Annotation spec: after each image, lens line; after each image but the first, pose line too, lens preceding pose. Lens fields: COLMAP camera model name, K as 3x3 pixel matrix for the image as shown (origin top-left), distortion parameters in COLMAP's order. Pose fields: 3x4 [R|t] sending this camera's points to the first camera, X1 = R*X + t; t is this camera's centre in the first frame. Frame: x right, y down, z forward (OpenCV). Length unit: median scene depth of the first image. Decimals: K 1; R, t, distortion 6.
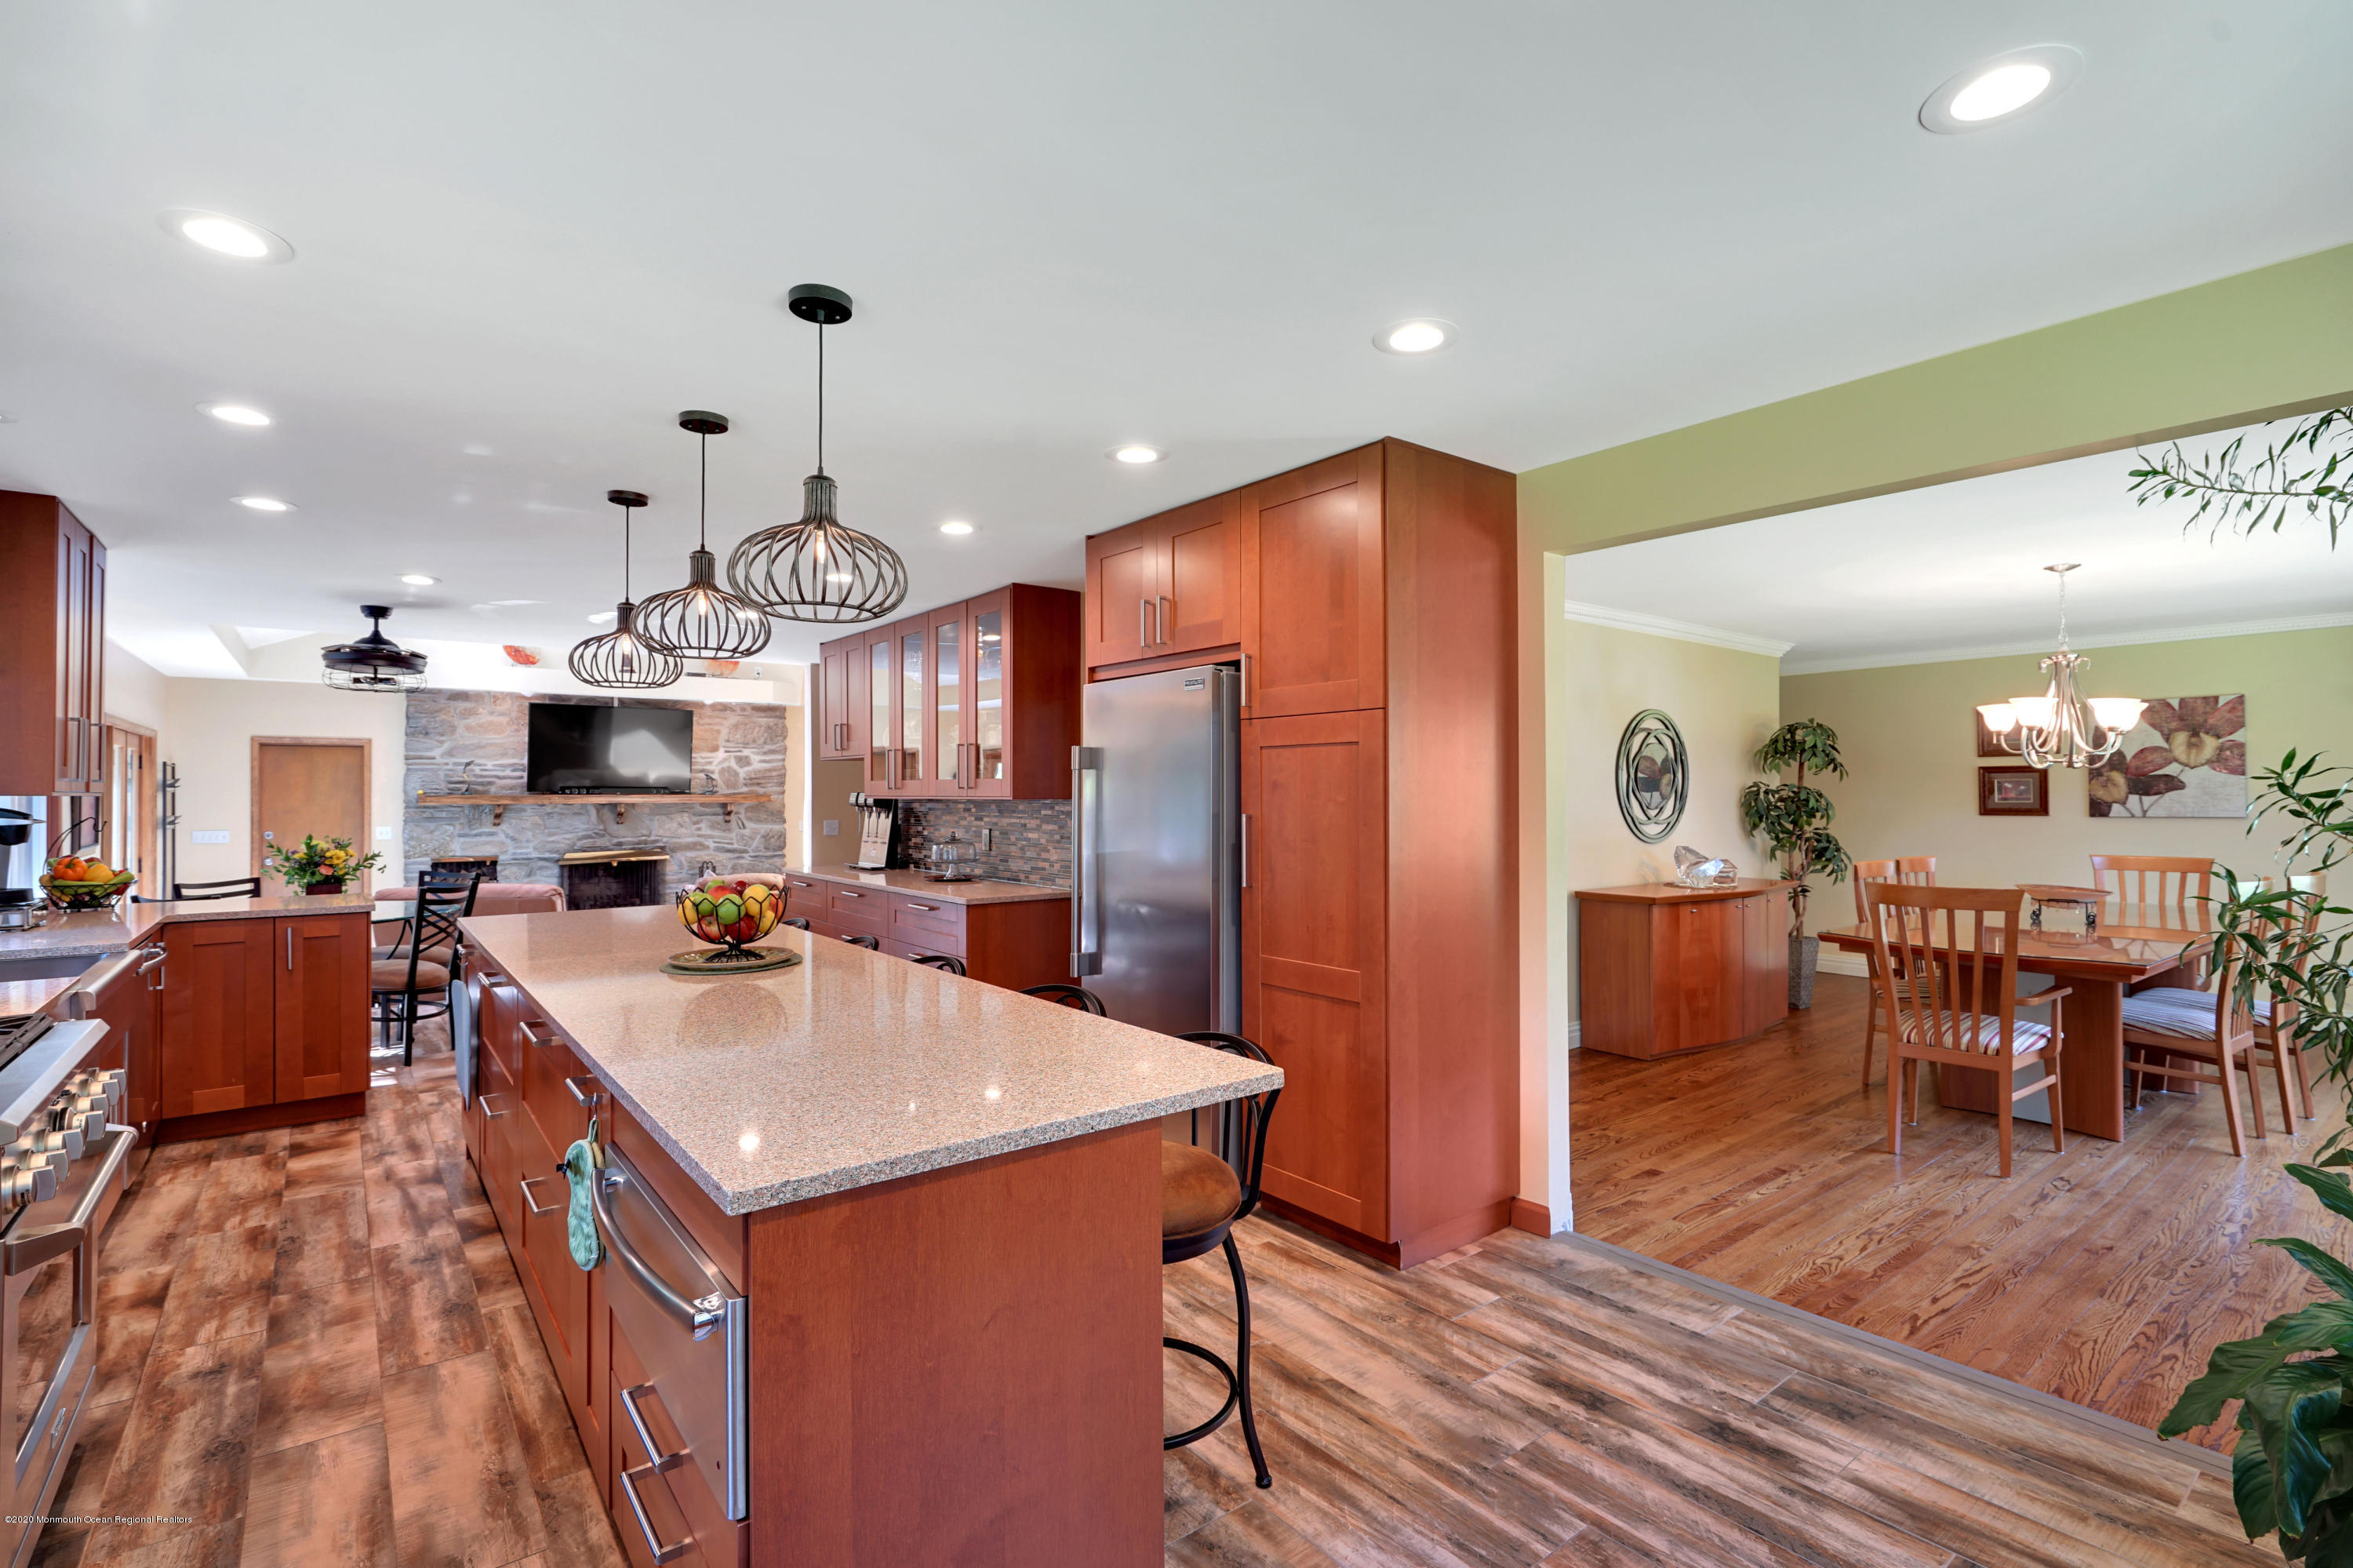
lens RADIAL K [[1090.8, 0, 1176.5], [0, 1090.8, 784.0], [0, 0, 1]] dist [0.002552, 0.000542]
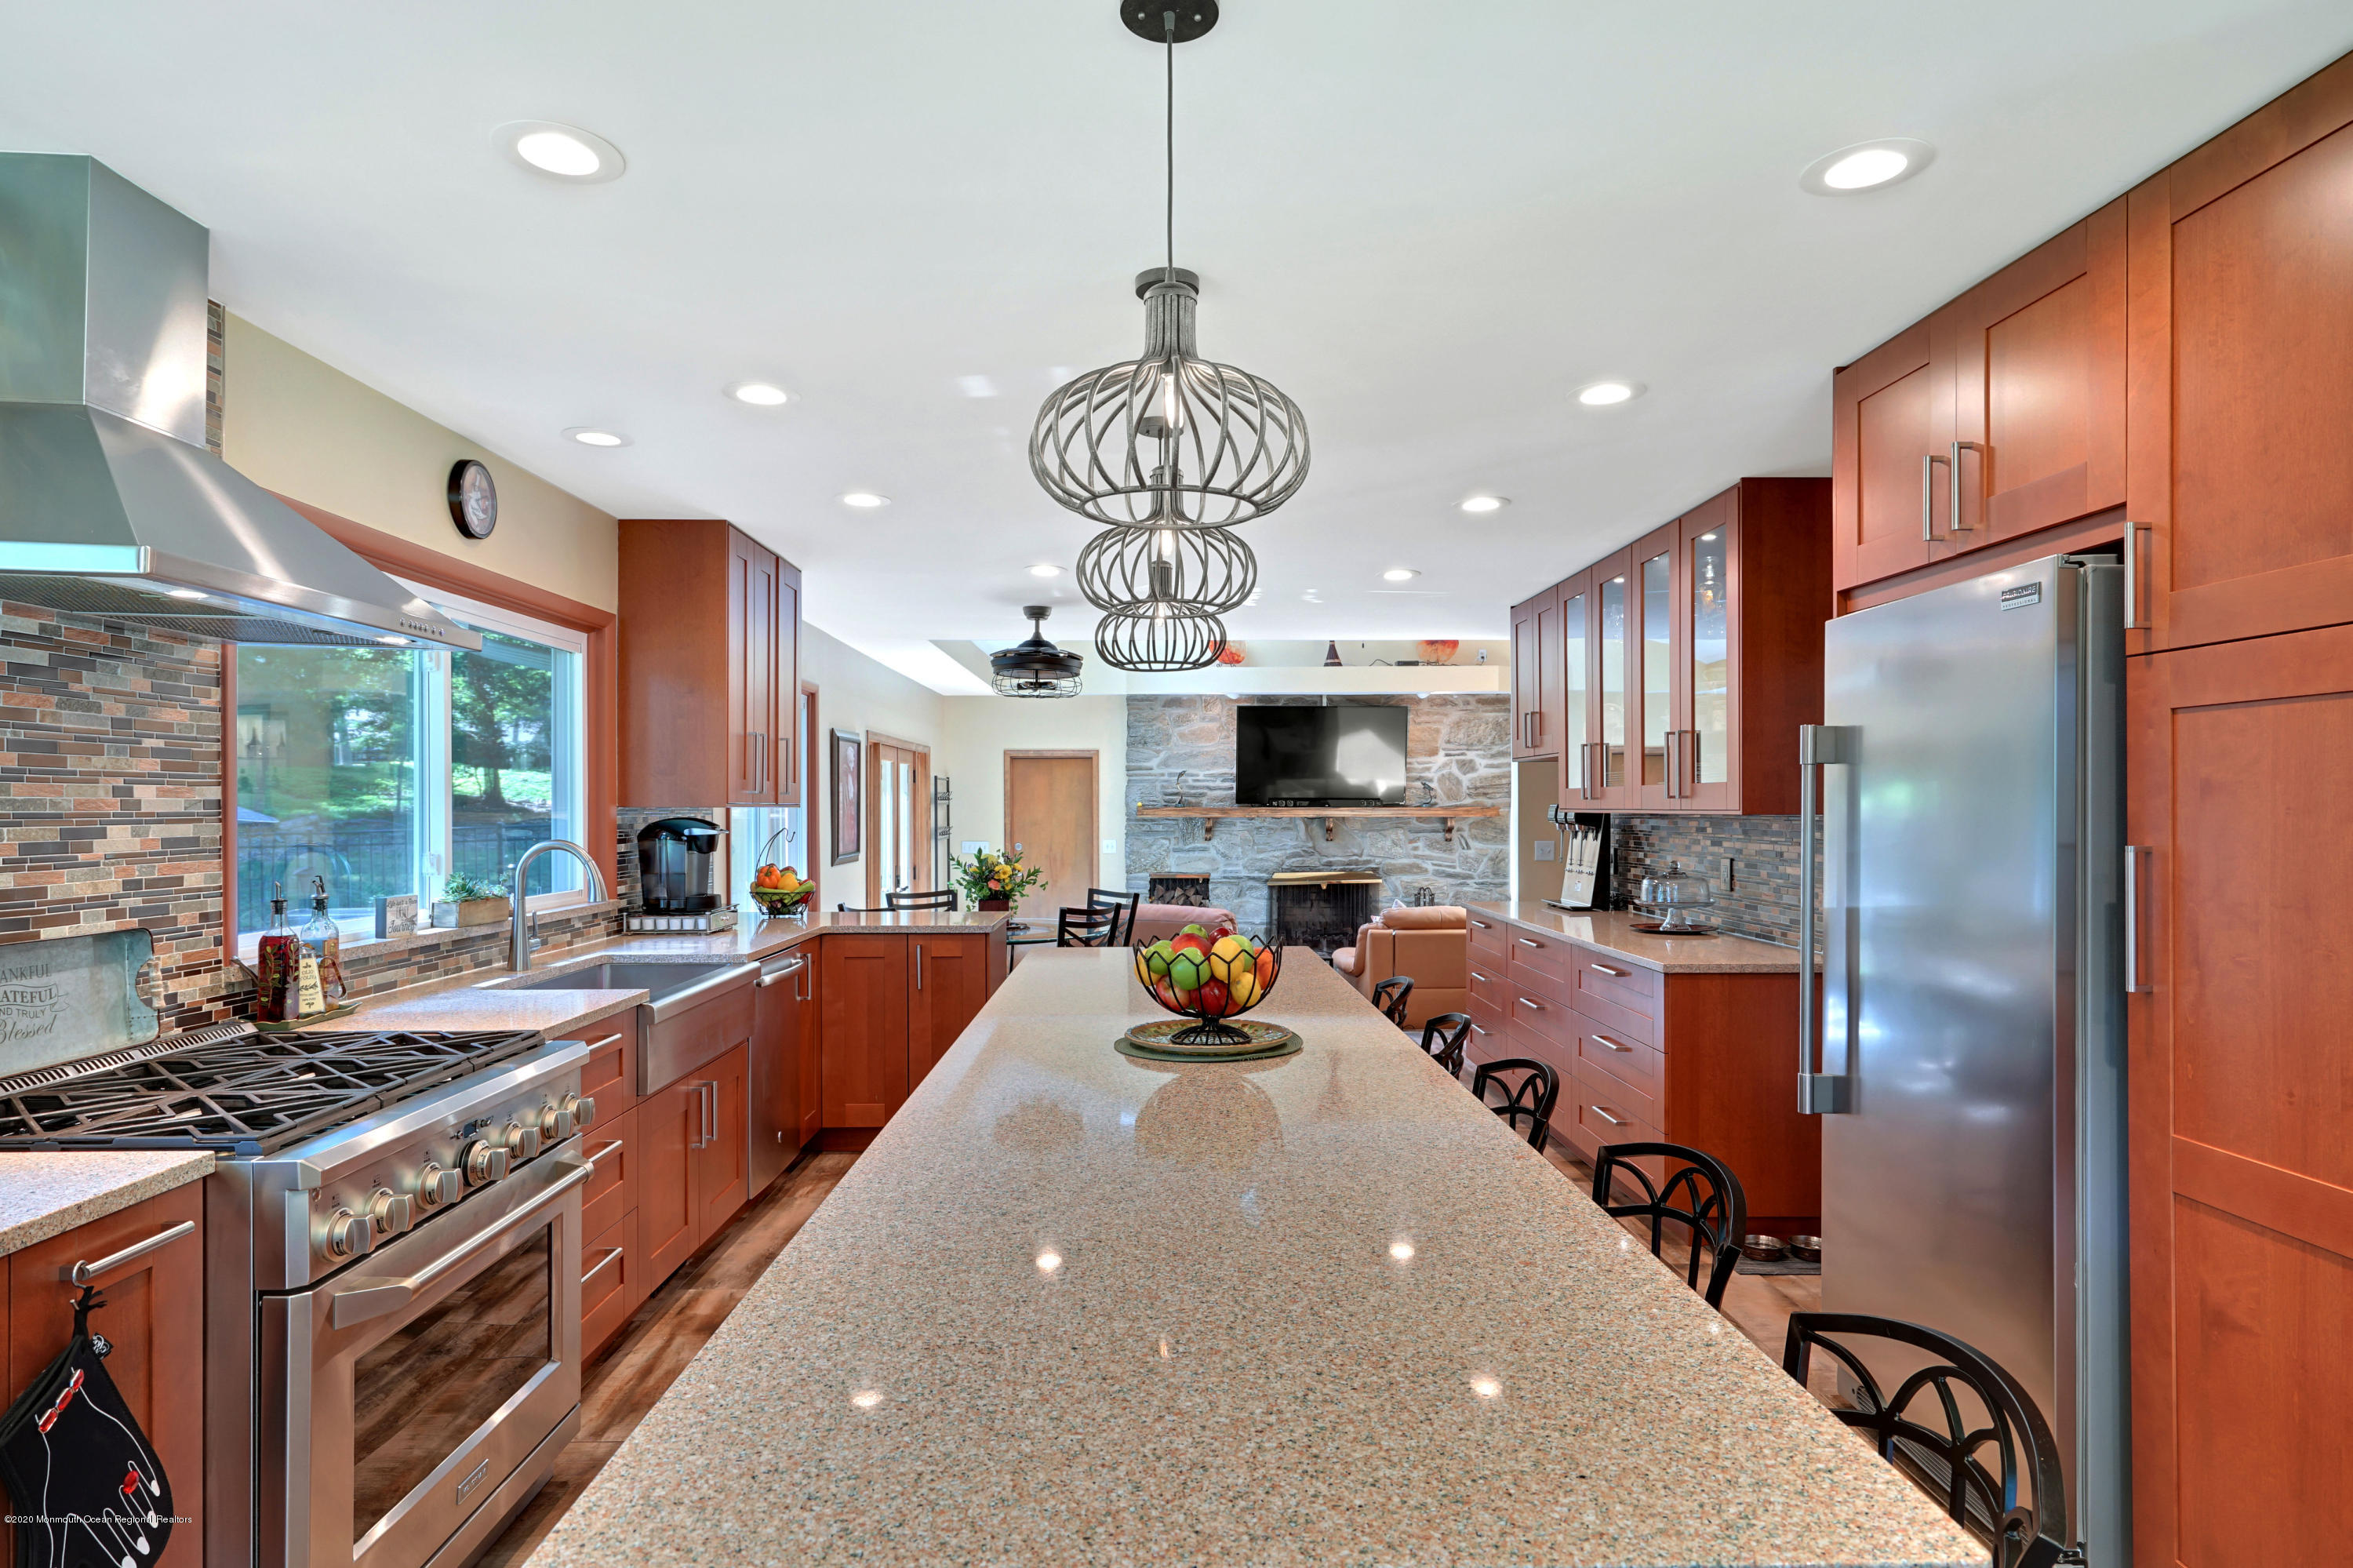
lens RADIAL K [[1303.3, 0, 1198.9], [0, 1303.3, 802.2], [0, 0, 1]] dist [0.003161, 0.000011]
pose [[0.797327, -0.001775, -0.603545, 0.051202], [0.005009, 0.999981, 0.003676, 0.002249], [0.603526, -0.005954, 0.797321, 0.167291]]
